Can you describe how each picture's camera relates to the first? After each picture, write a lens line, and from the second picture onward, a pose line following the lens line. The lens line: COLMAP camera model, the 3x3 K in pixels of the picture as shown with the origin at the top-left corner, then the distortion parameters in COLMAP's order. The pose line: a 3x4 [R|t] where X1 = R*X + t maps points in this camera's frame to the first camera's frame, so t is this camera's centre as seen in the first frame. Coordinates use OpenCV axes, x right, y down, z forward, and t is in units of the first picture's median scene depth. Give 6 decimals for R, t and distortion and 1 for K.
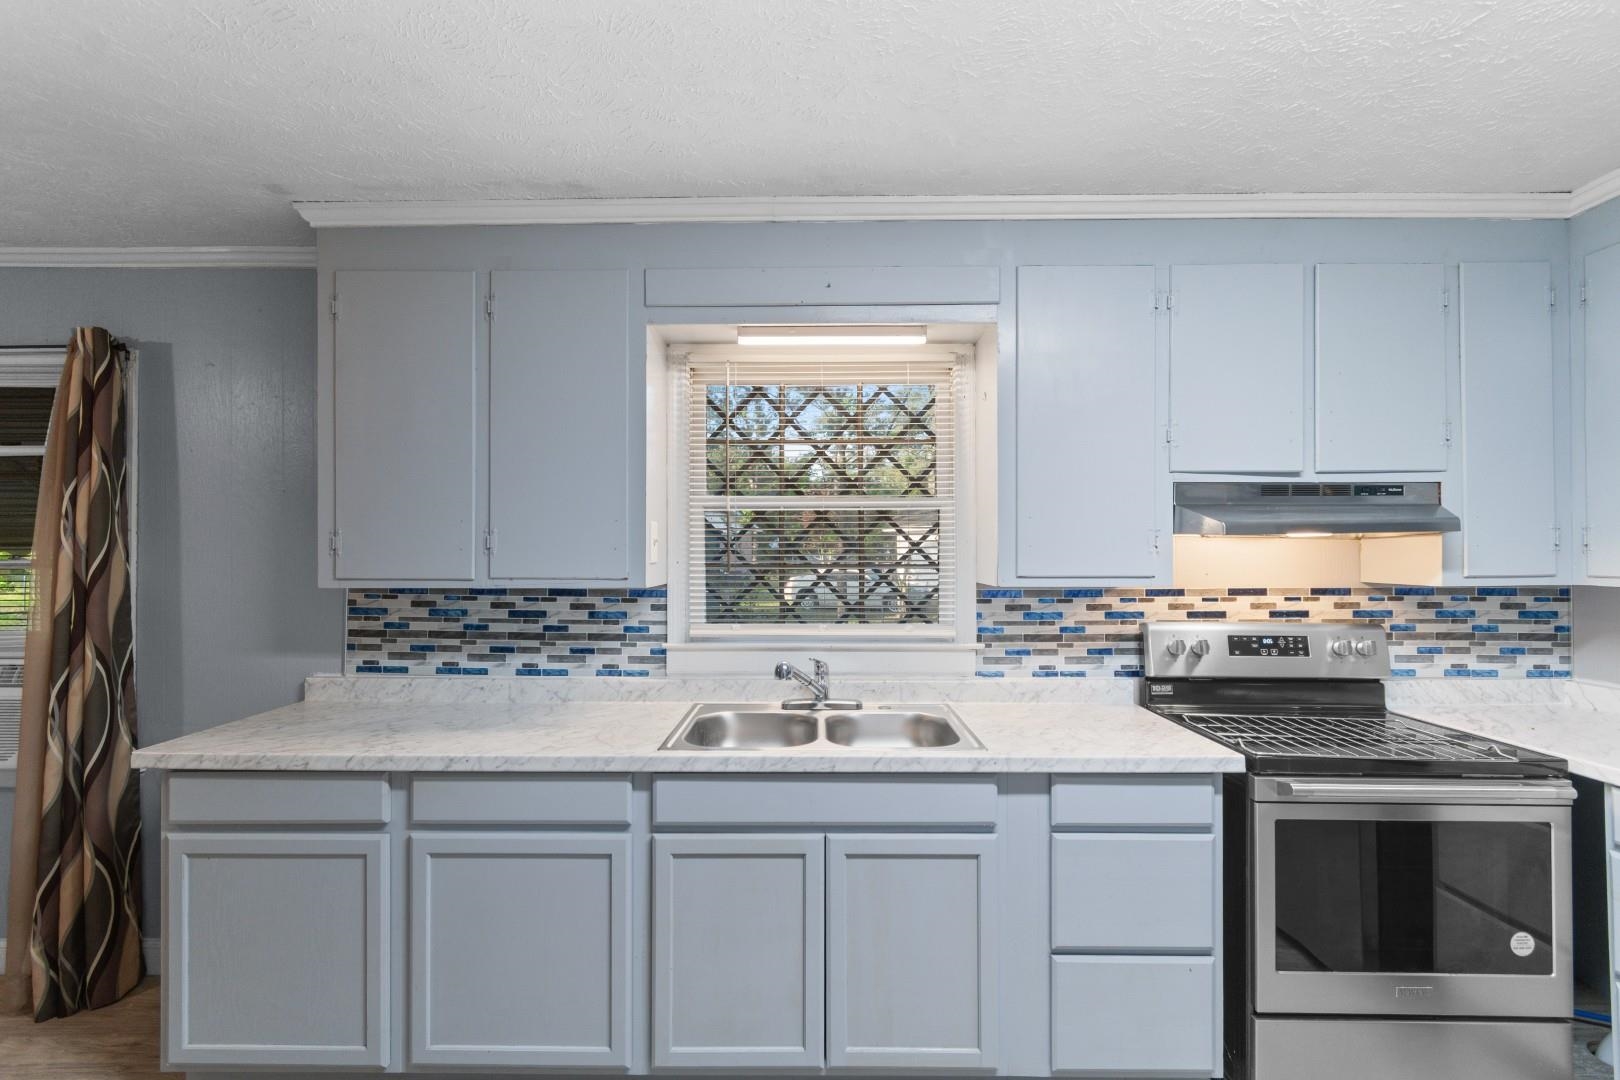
lens RADIAL K [[714.9, 0, 810.5], [0, 714.9, 548.4], [0, 0, 1]] dist [0.002393, -0.000461]
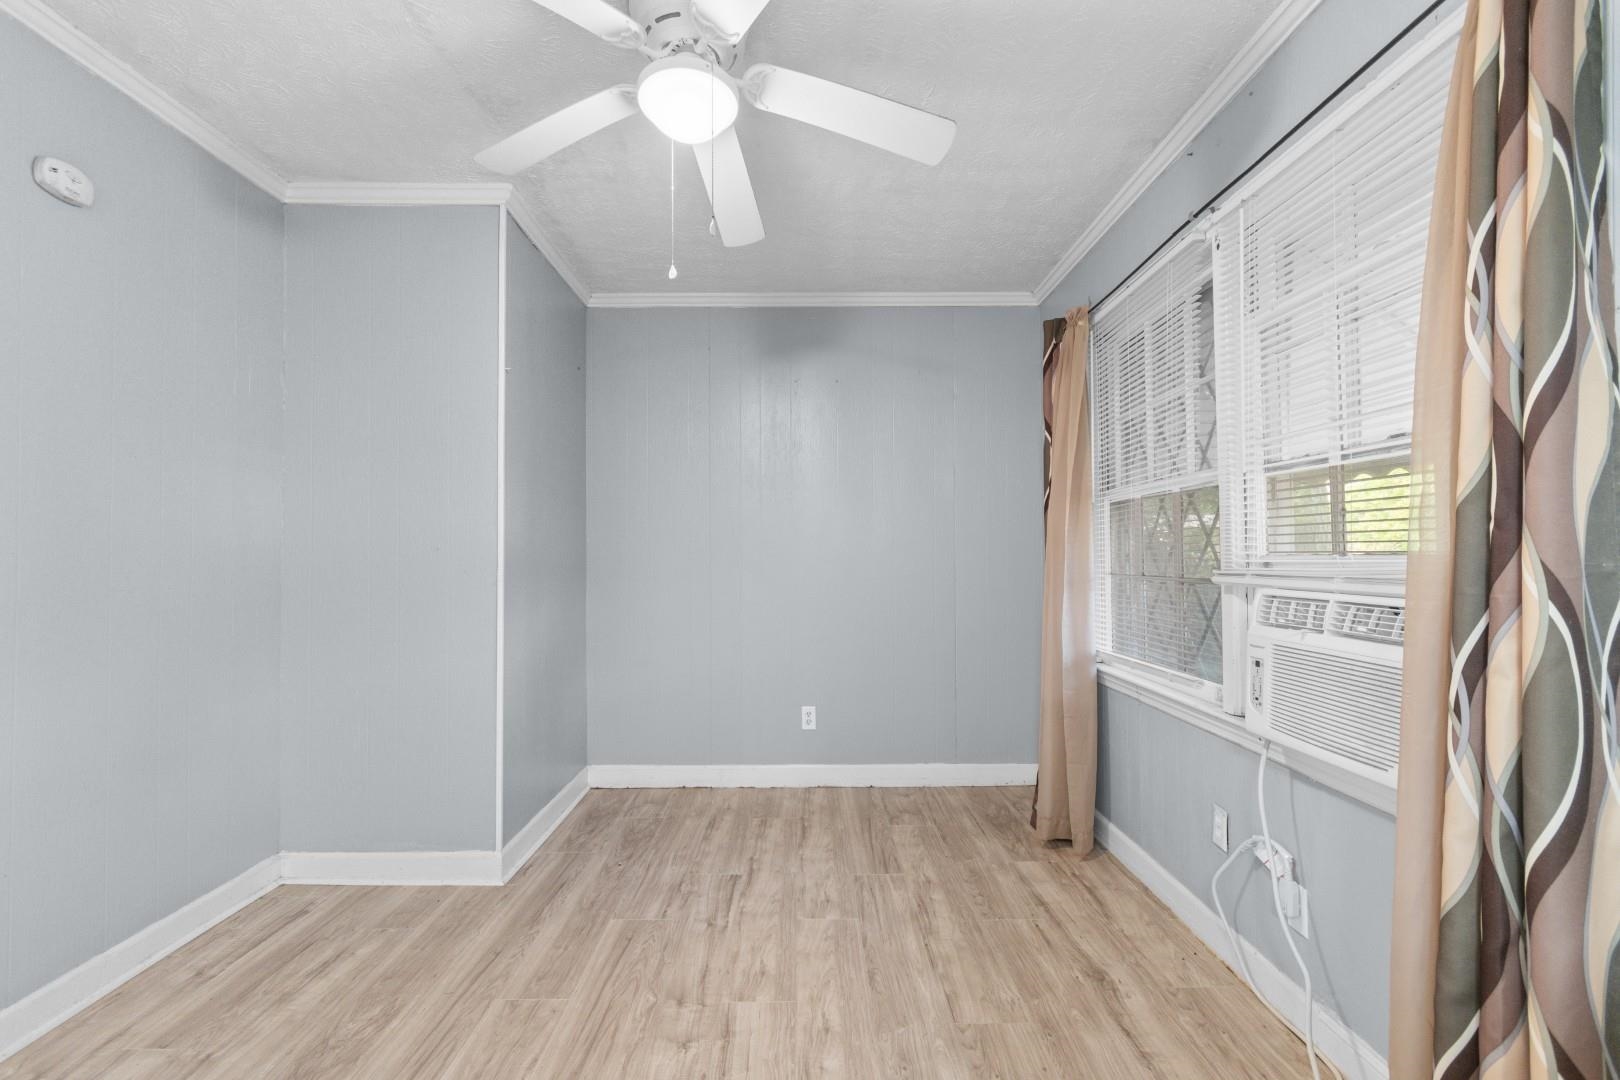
lens RADIAL K [[714.9, 0, 810.5], [0, 714.9, 548.4], [0, 0, 1]] dist [0.002393, -0.000461]
pose [[0.018855, -0.008679, -0.999785, -0.552591], [0.011652, 0.999896, -0.008461, 0.116856], [0.999754, -0.011490, 0.018955, 0.527790]]
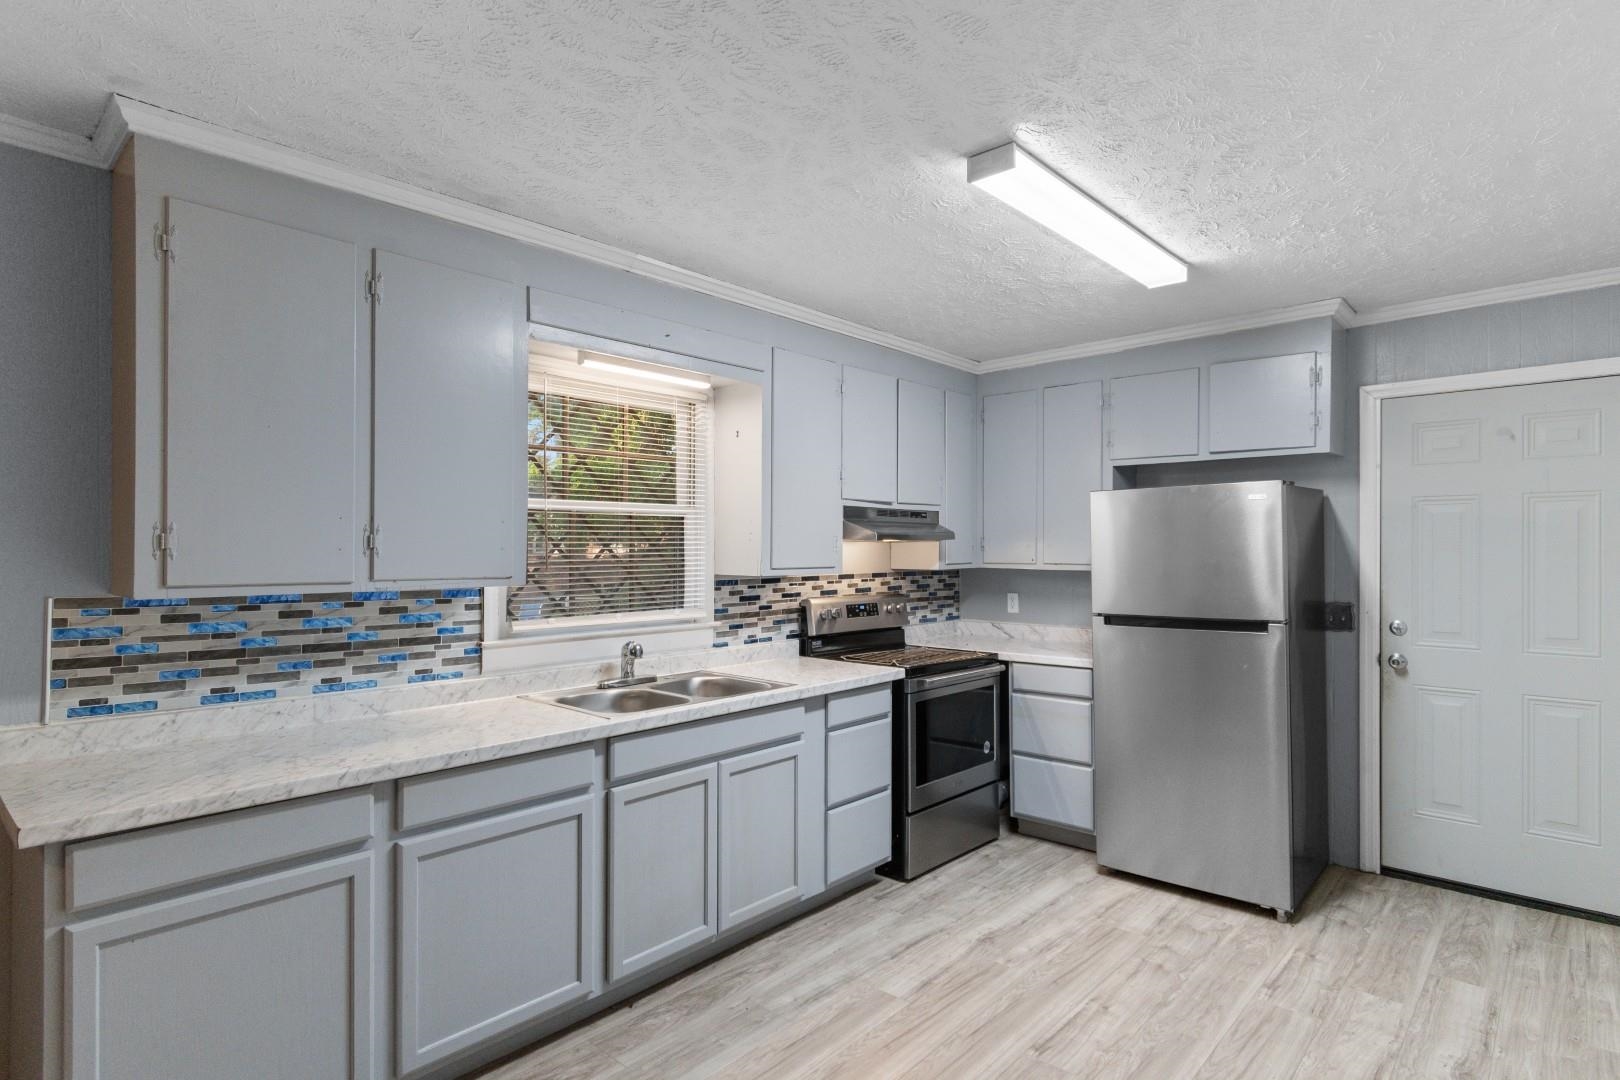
lens RADIAL K [[843.7, 0, 812.1], [0, 843.7, 548.1], [0, 0, 1]] dist [0.000019, -0.000077]
pose [[0.661901, 0.000108, 0.749591, -0.804009], [-0.006258, 0.999966, 0.005382, -0.009118], [-0.749565, -0.008253, 0.661879, -0.137591]]
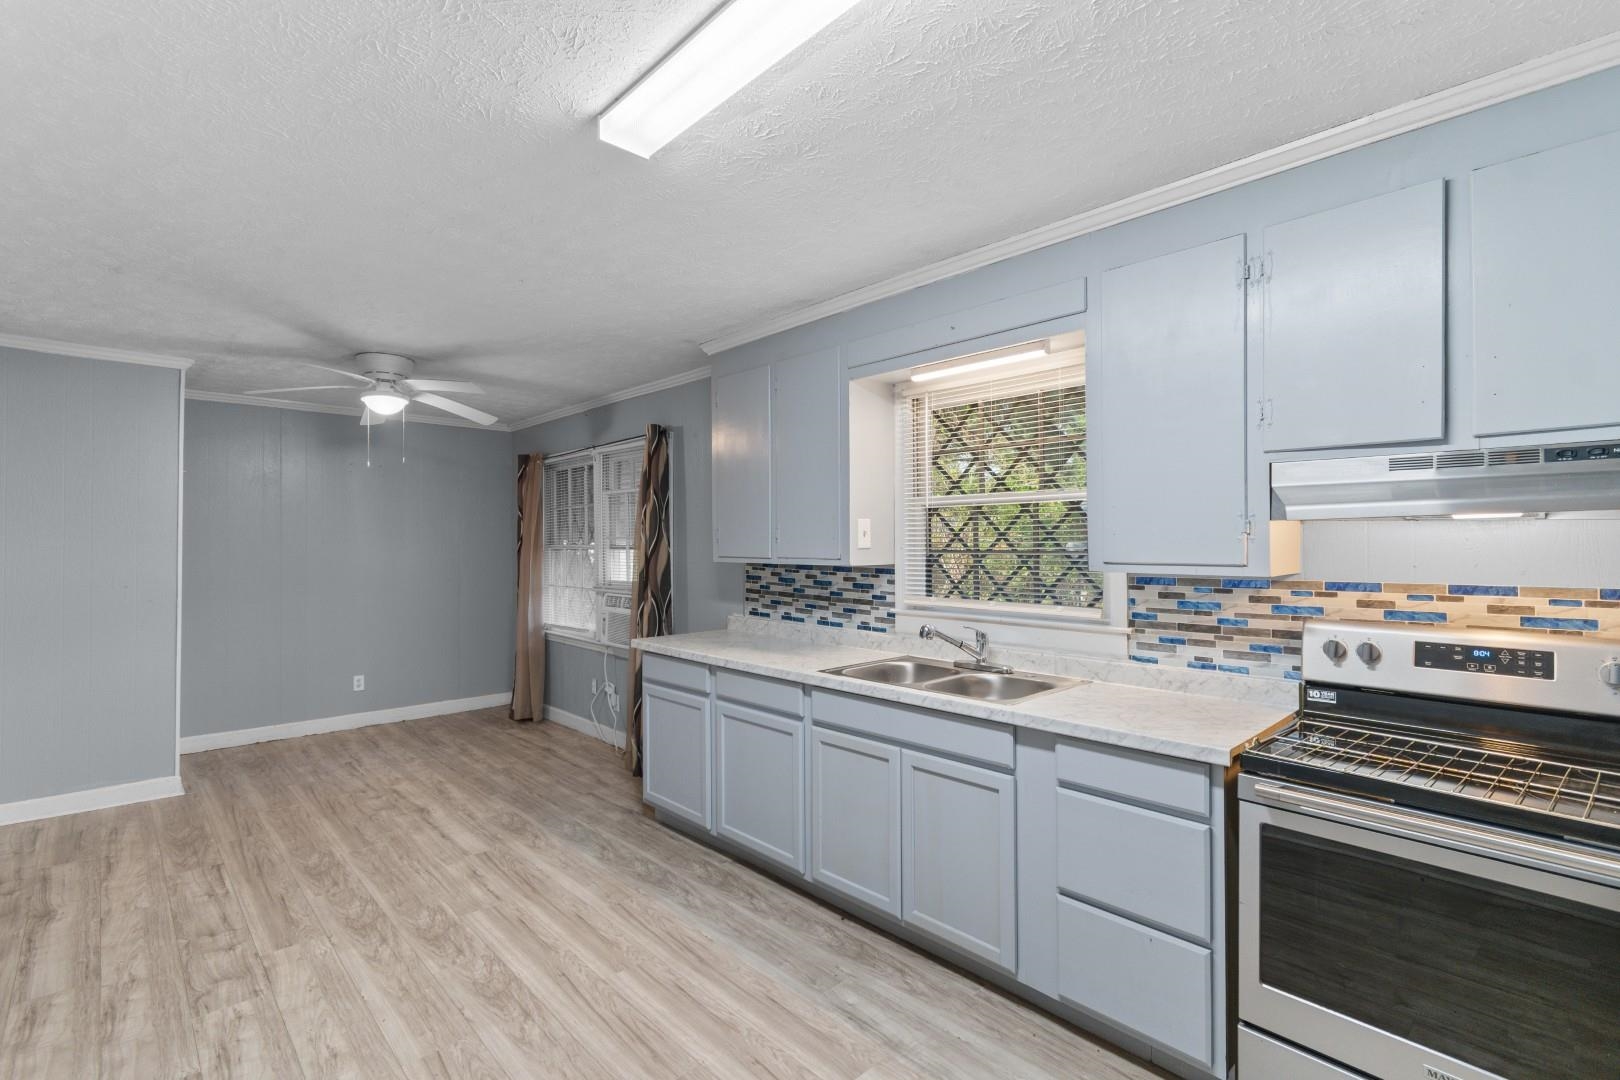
lens RADIAL K [[737.6, 0, 810.0], [0, 737.6, 540.0], [0, 0, 1]] dist [0.000572, 0.000127]
pose [[0.697041, -0.003293, -0.717024, 0.691919], [0.006059, 0.999981, 0.001297, 0.001420], [0.717006, -0.005249, 0.697048, -0.074369]]
